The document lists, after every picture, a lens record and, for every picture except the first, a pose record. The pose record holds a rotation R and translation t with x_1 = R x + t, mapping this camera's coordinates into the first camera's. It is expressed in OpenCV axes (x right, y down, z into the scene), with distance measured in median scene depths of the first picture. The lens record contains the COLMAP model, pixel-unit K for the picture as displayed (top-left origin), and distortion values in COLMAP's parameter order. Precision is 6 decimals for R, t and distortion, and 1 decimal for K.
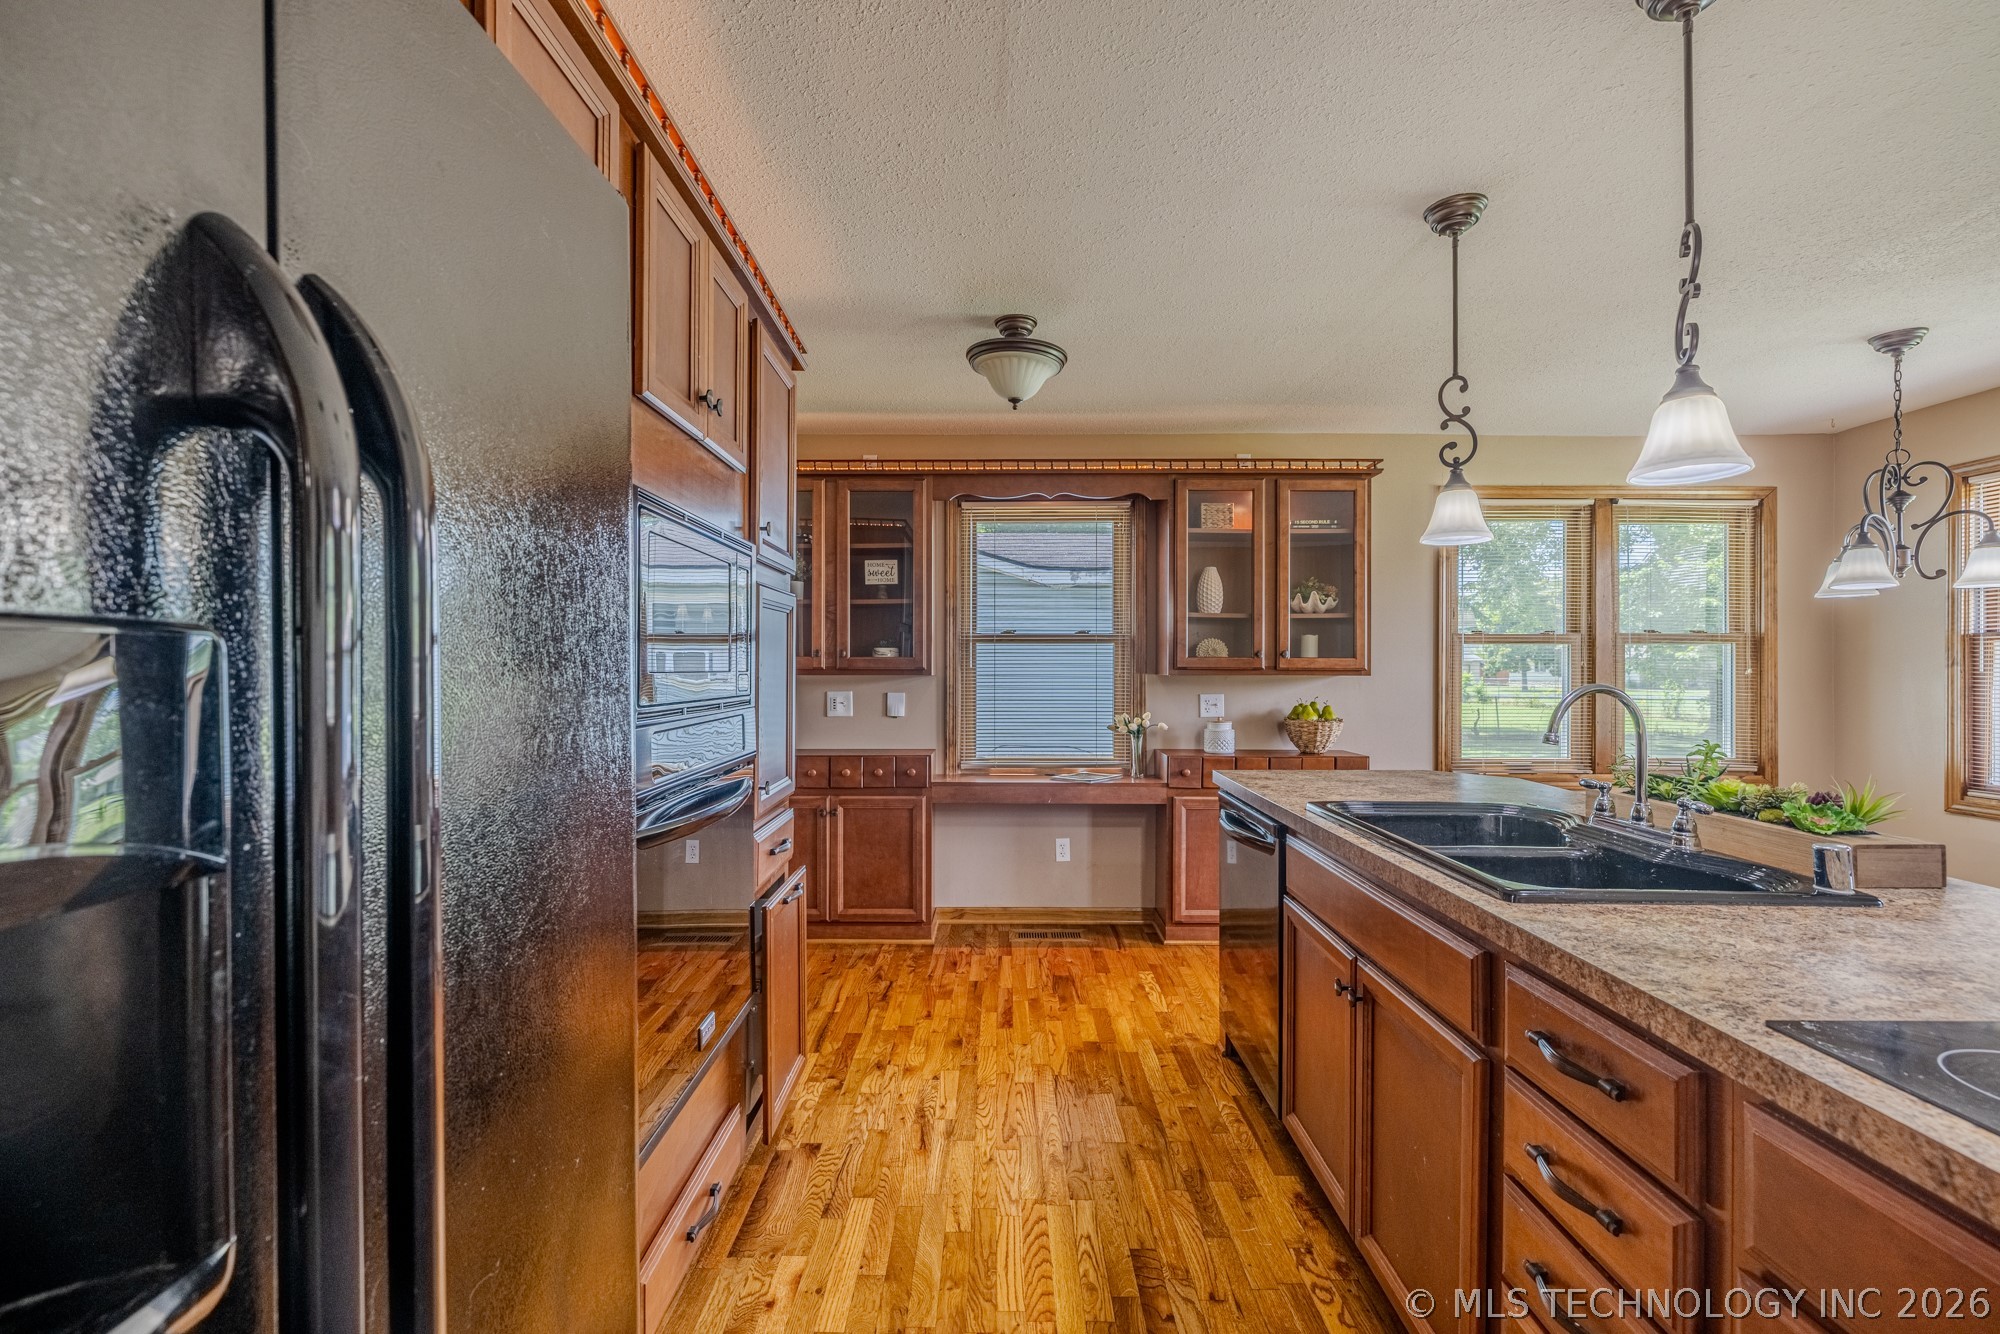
lens RADIAL K [[841.3, 0, 990.6], [0, 841.3, 666.9], [0, 0, 1]] dist [0.000003, 0.000831]
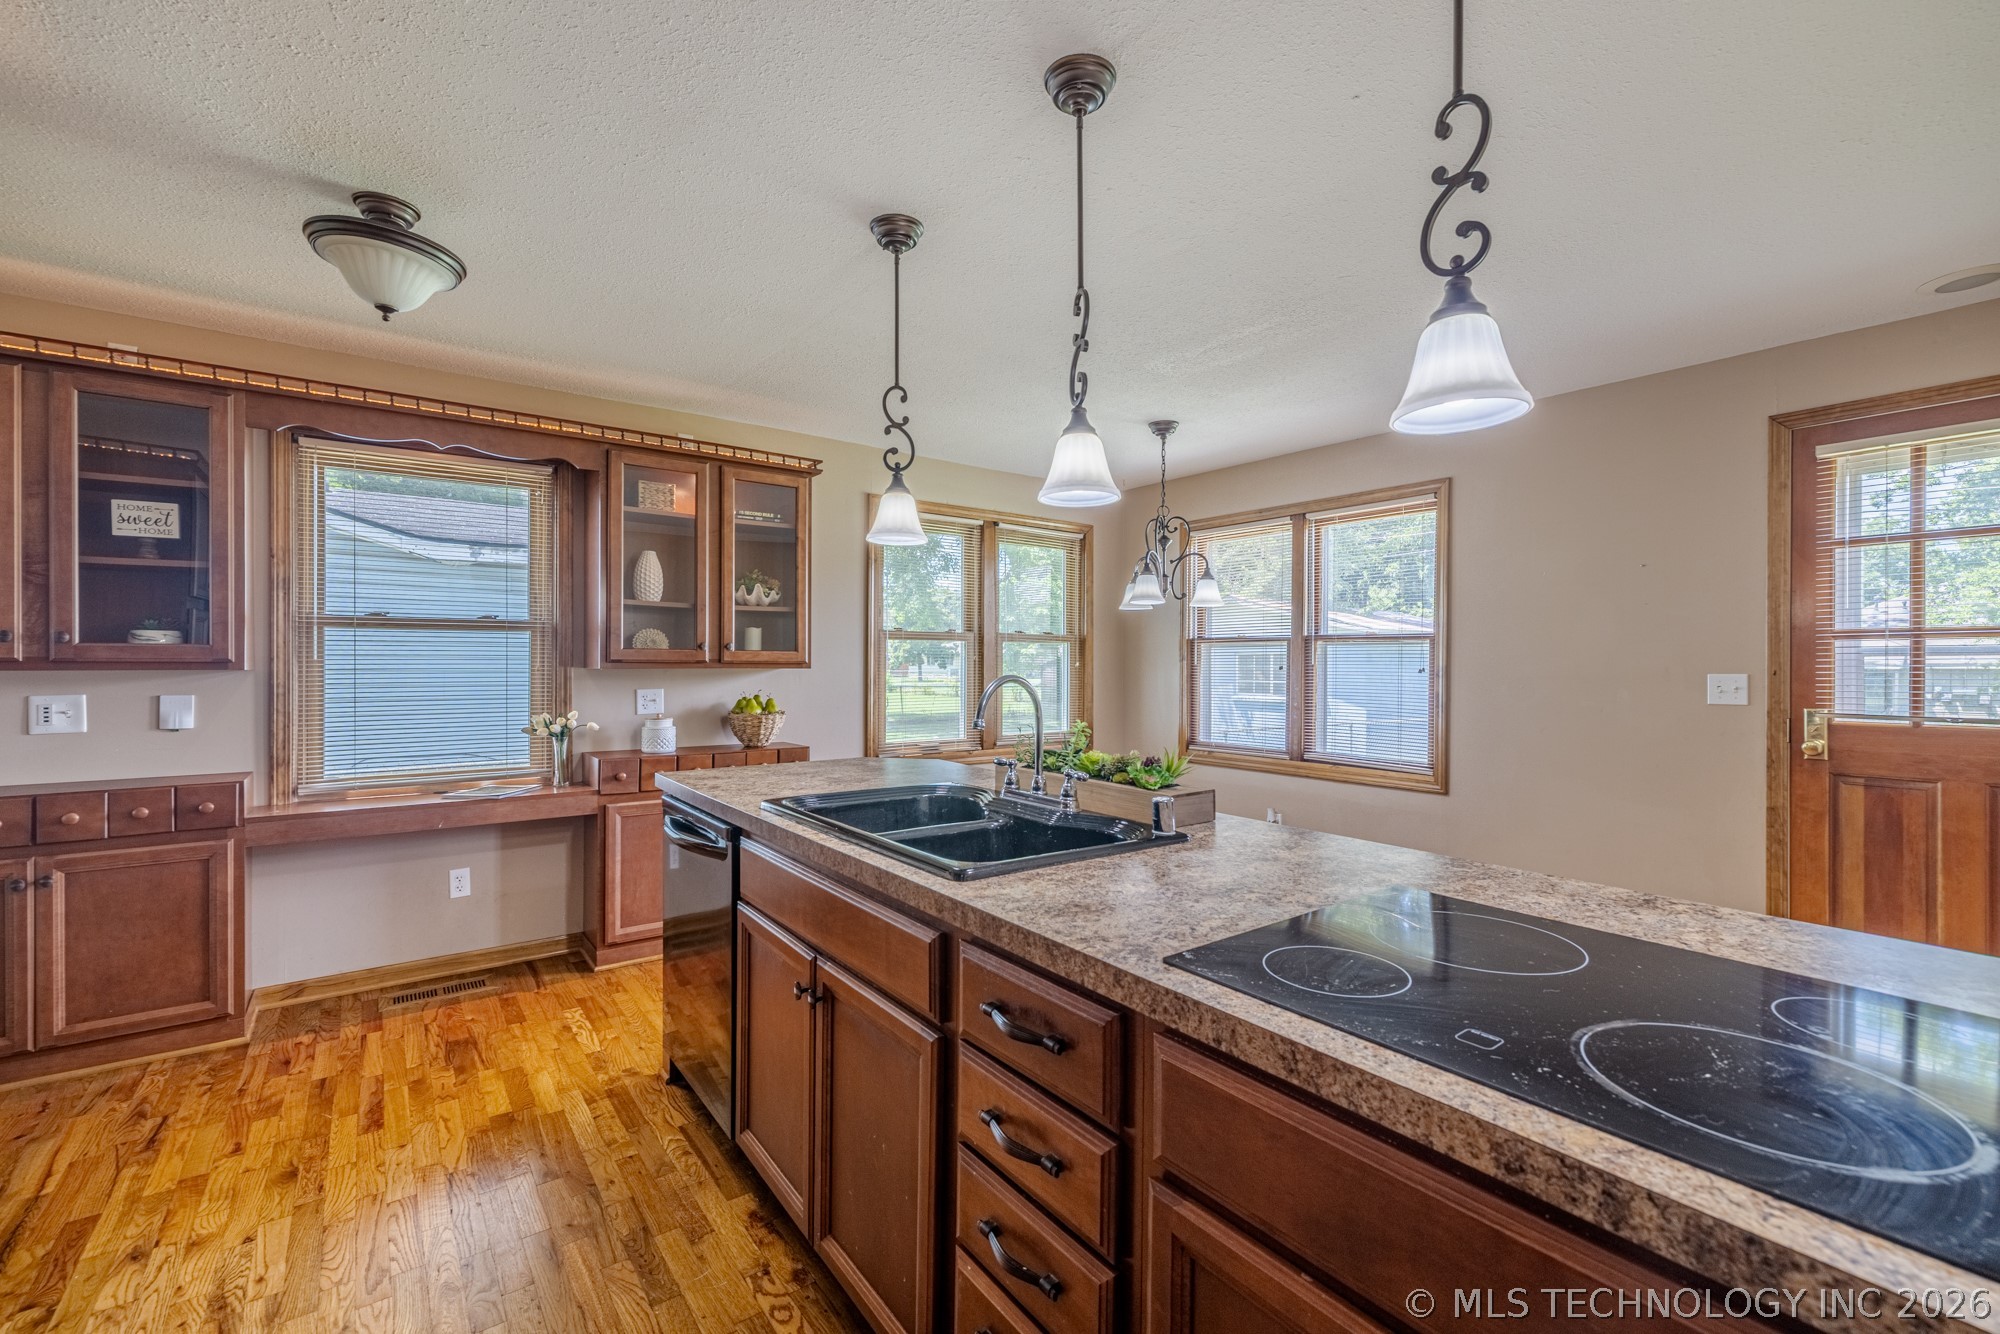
lens RADIAL K [[841.3, 0, 991.7], [0, 841.3, 665.8], [0, 0, 1]] dist [0.000003, 0.000831]
pose [[0.795743, -0.001170, 0.605633, 0.003310], [-0.002830, 0.999980, 0.005650, 0.000693], [-0.605627, -0.006210, 0.795724, 0.056898]]
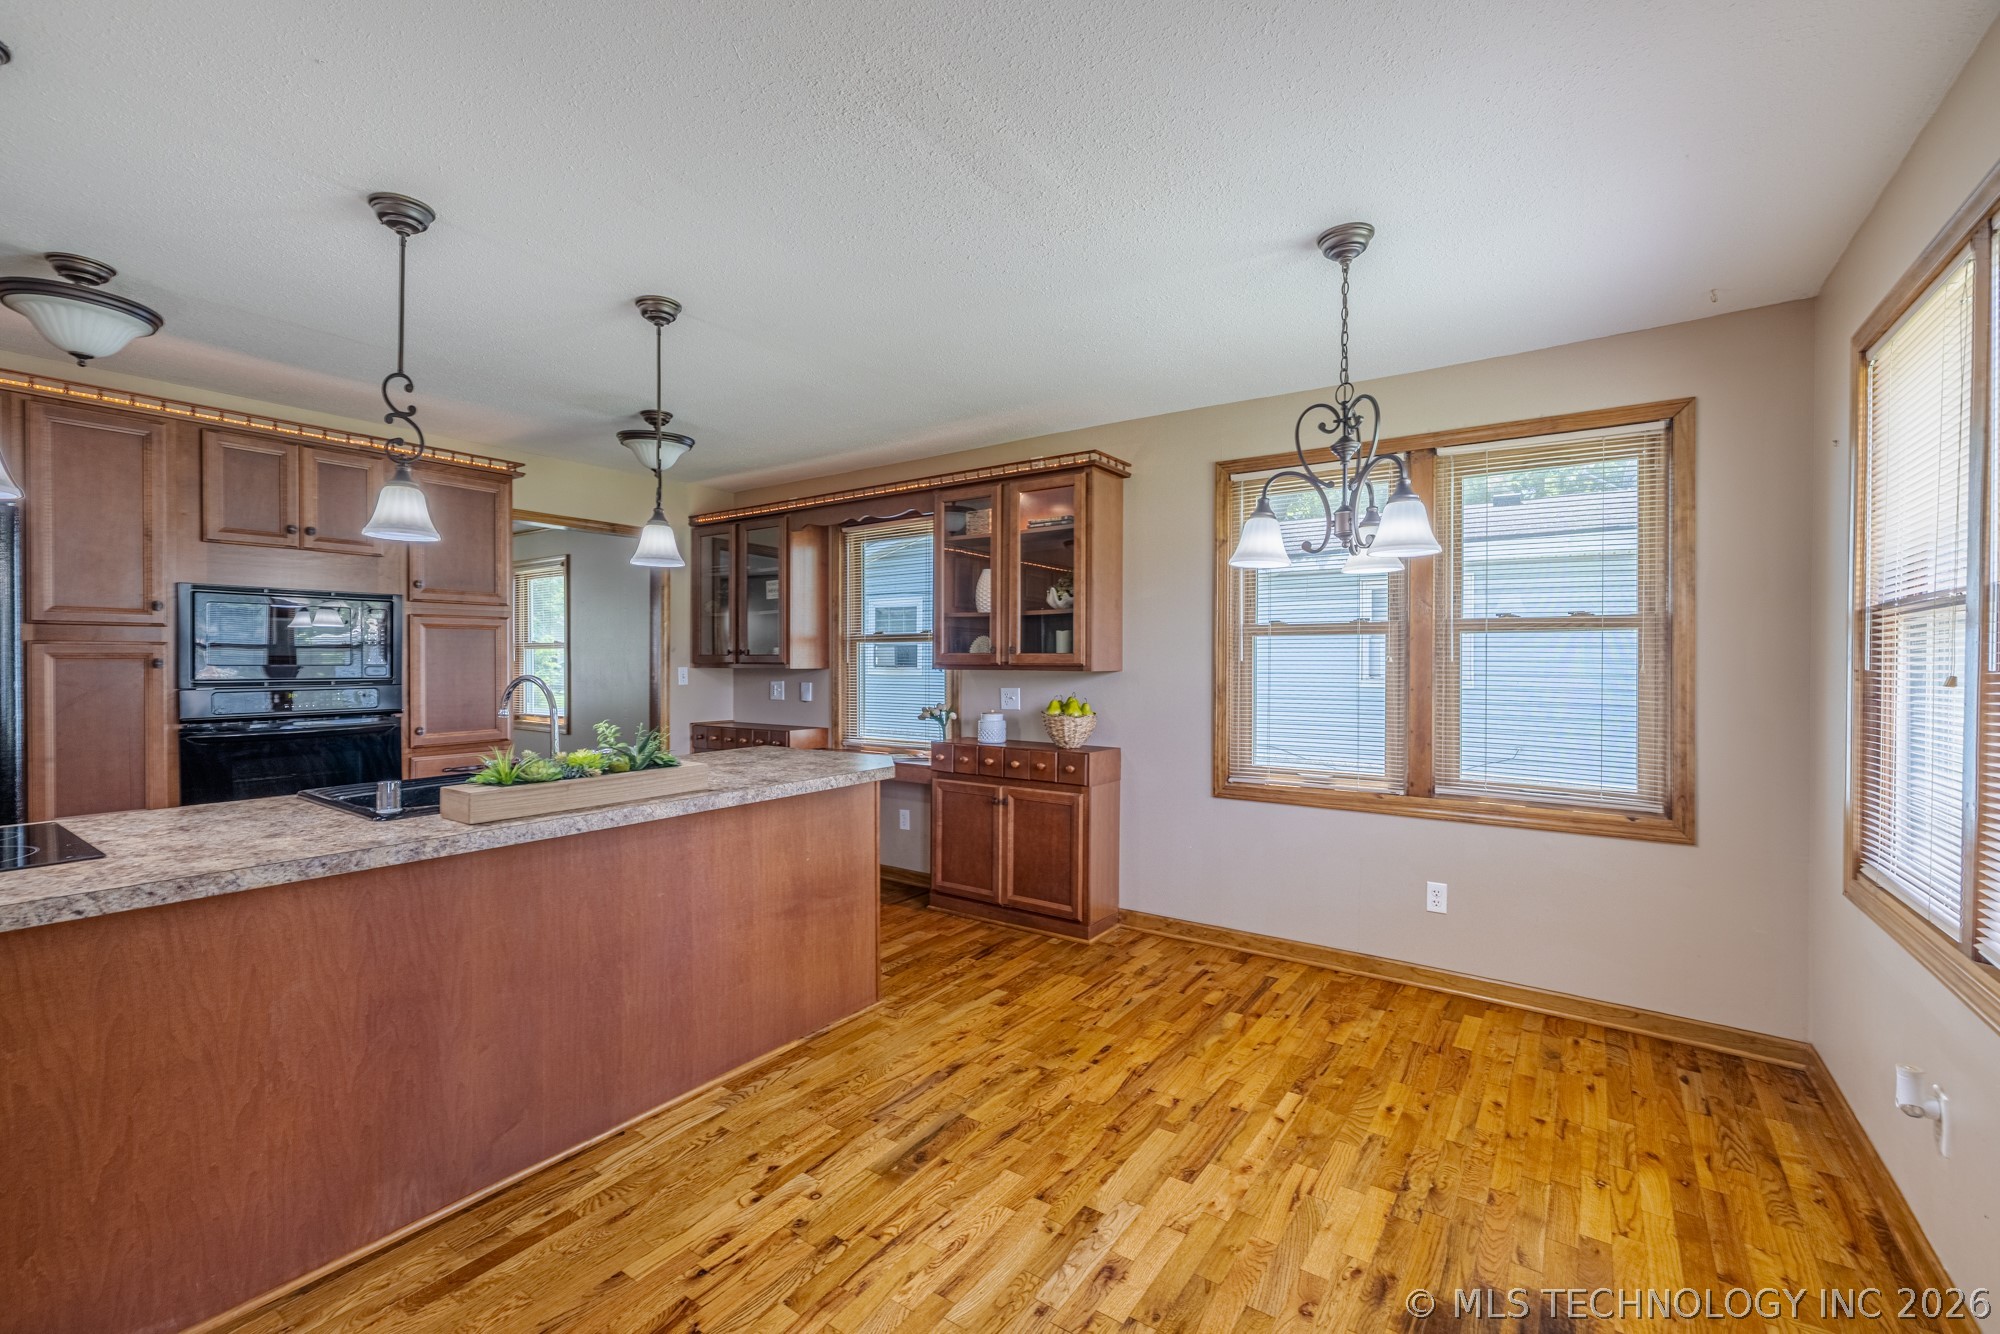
lens RADIAL K [[841.3, 0, 991.8], [0, 841.3, 670.3], [0, 0, 1]] dist [0.000003, 0.000831]
pose [[0.818087, 0.006022, -0.575063, 1.210537], [-0.000048, 0.999946, 0.010402, -0.001271], [0.575094, -0.008482, 0.818043, 0.170078]]
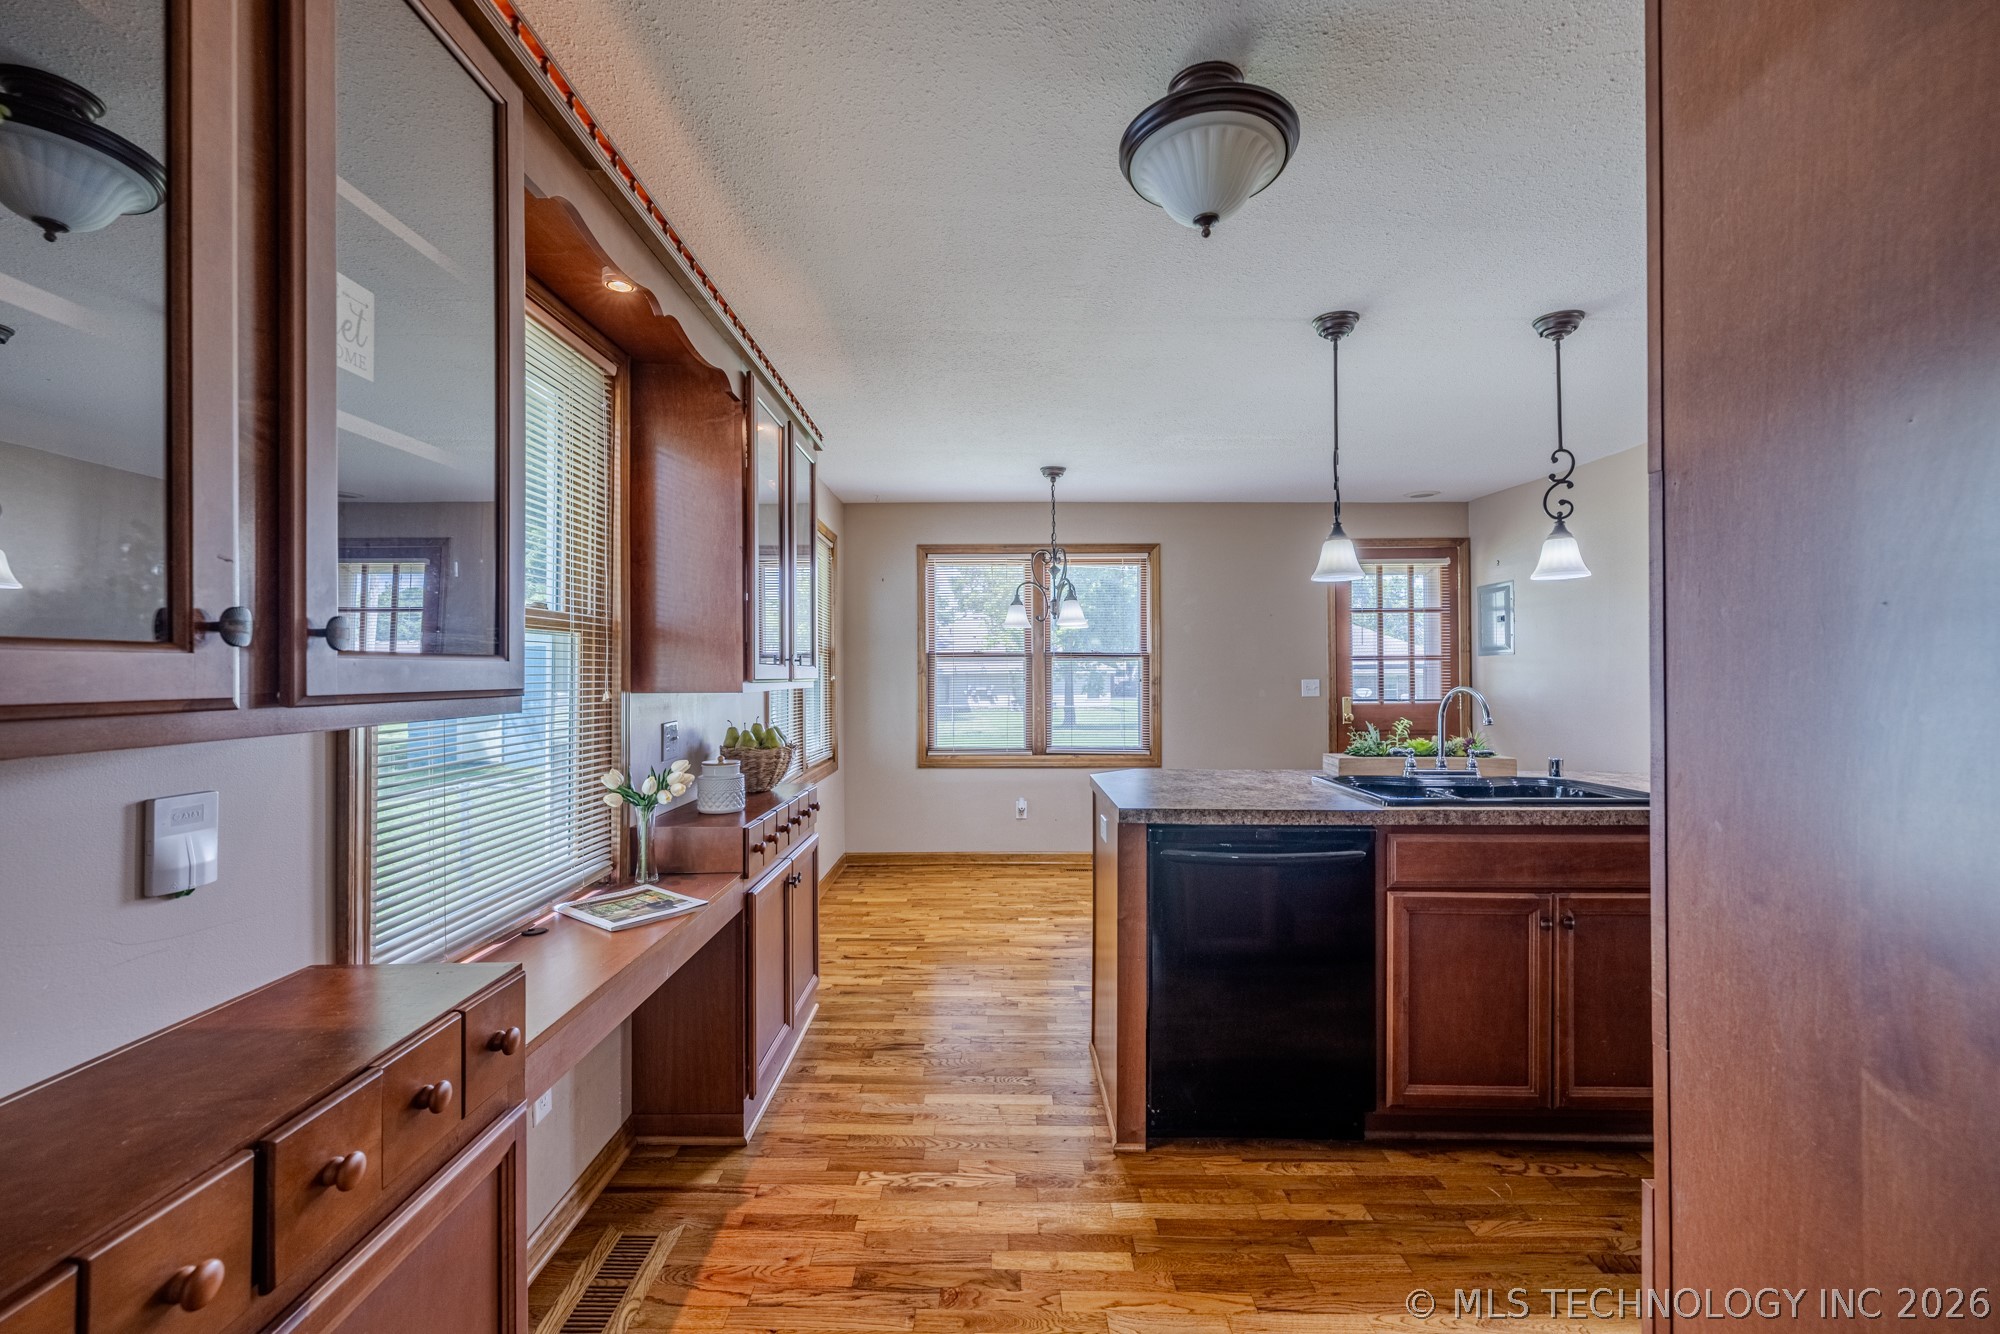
lens RADIAL K [[841.3, 0, 988.9], [0, 841.3, 673.3], [0, 0, 1]] dist [0.000003, 0.000831]
pose [[-0.003378, -0.003519, 0.999988, -0.513462], [0.003524, 0.999988, 0.003531, -0.008593], [-0.999988, 0.003536, -0.003365, 1.086688]]
